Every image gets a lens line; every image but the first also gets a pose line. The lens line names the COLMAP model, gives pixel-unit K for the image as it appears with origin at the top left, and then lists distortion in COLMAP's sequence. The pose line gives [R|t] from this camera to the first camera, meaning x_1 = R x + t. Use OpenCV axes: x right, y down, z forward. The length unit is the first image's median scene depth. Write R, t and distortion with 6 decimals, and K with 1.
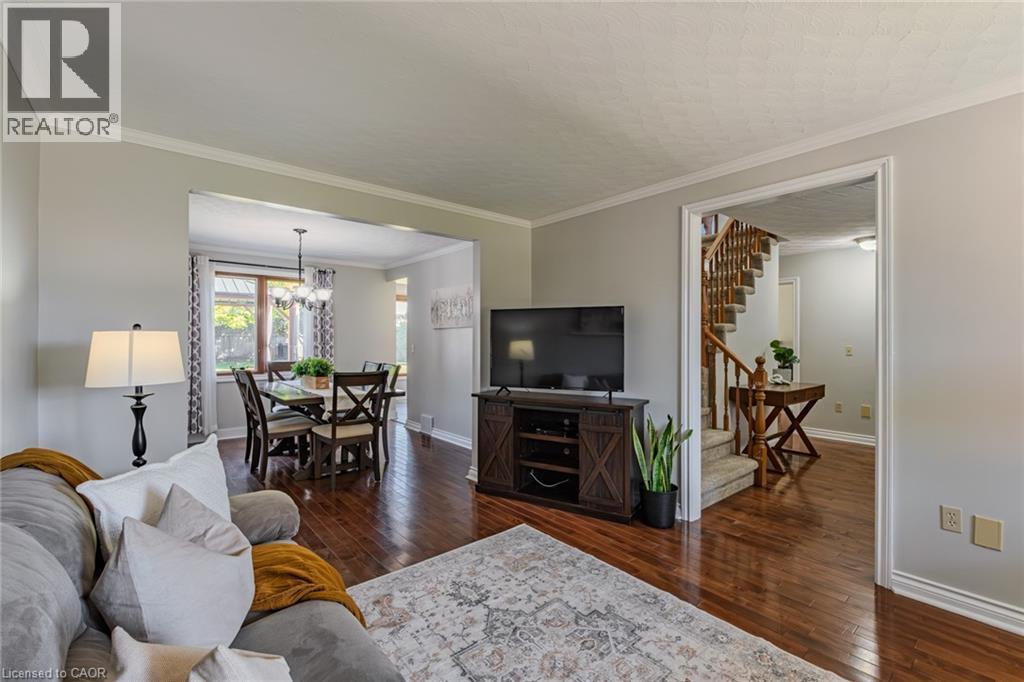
lens RADIAL K [[442.7, 0, 528.0], [0, 442.7, 334.0], [0, 0, 1]] dist [-0.007065, -0.000068]
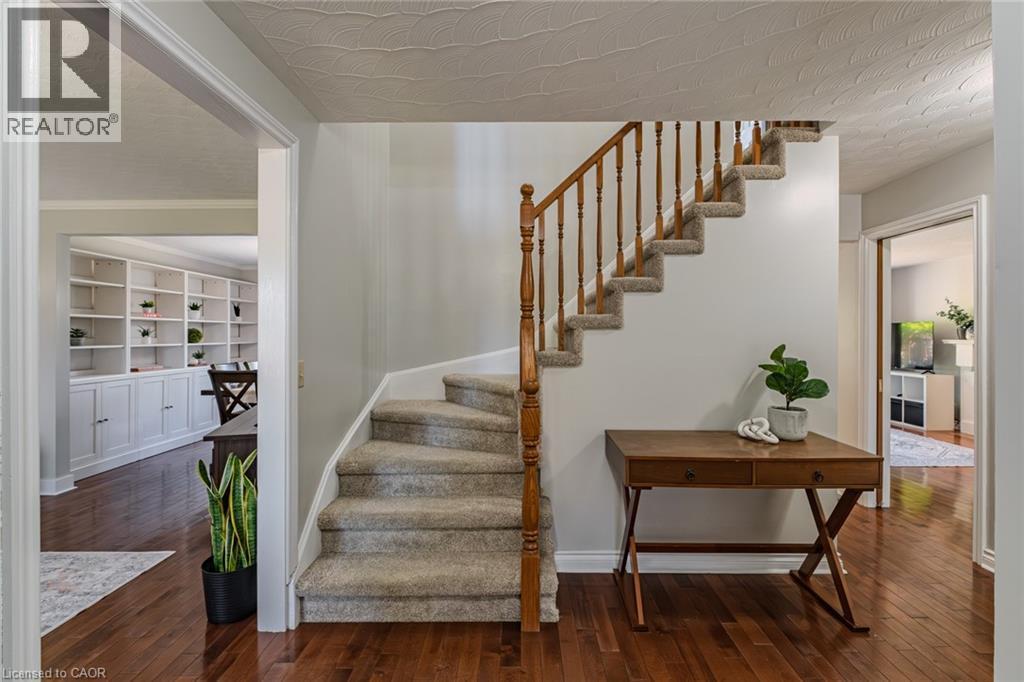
lens RADIAL K [[442.7, 0, 525.8], [0, 442.7, 335.0], [0, 0, 1]] dist [-0.007065, -0.000068]
pose [[0.763646, -0.003079, -0.645628, 0.836507], [0.008312, 0.999953, 0.005063, -0.000823], [0.645582, -0.009232, 0.763635, 0.599417]]
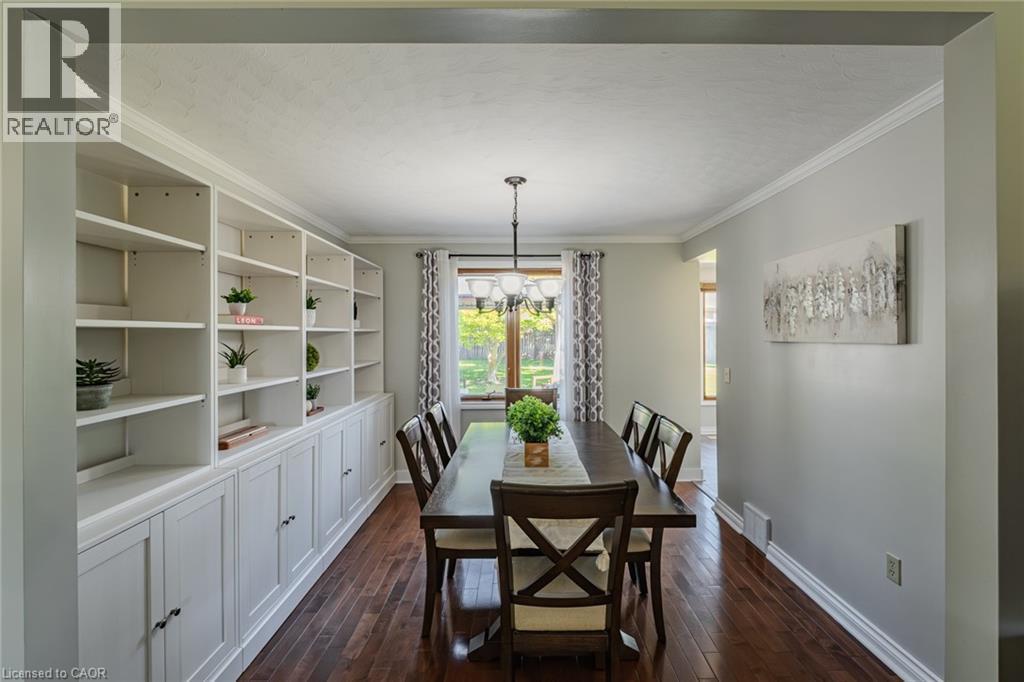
lens RADIAL K [[442.7, 0, 515.1], [0, 442.7, 332.5], [0, 0, 1]] dist [-0.007065, -0.000068]
pose [[0.755790, -0.007969, -0.654765, -0.158348], [0.012835, 0.999914, 0.002645, -0.040551], [0.654688, -0.010404, 0.755828, 0.661497]]
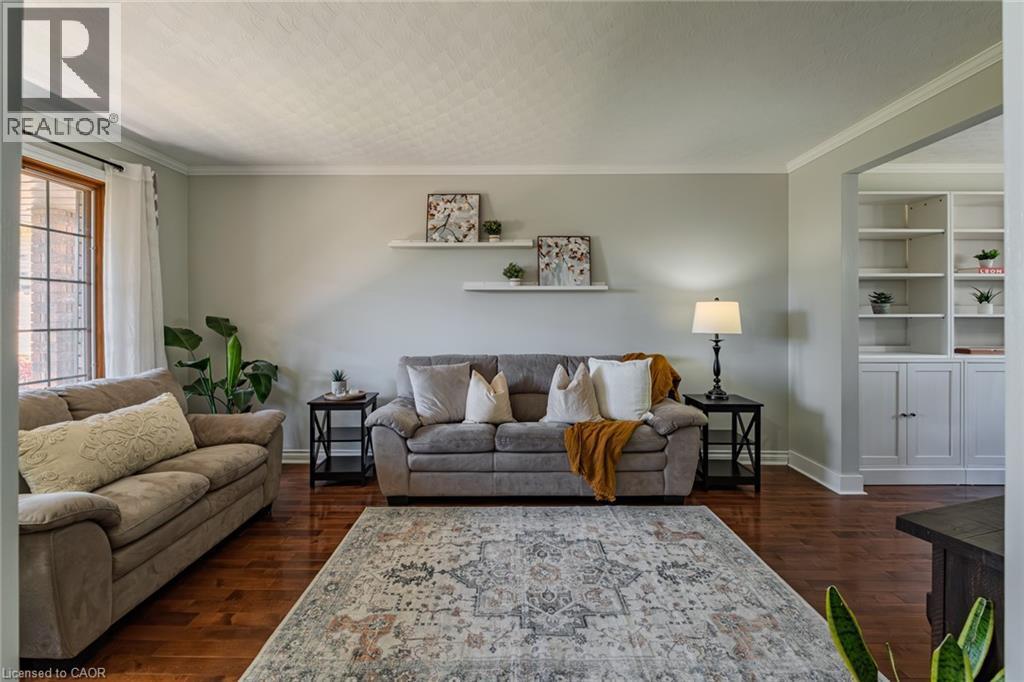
lens RADIAL K [[466.9, 0, 508.8], [0, 466.9, 314.6], [0, 0, 1]] dist [-0.002880, -0.000773]
pose [[-0.662554, -0.001985, -0.749011, 0.469859], [0.005745, 0.999954, -0.007732, 0.025464], [0.748992, -0.009426, -0.662512, 0.767683]]
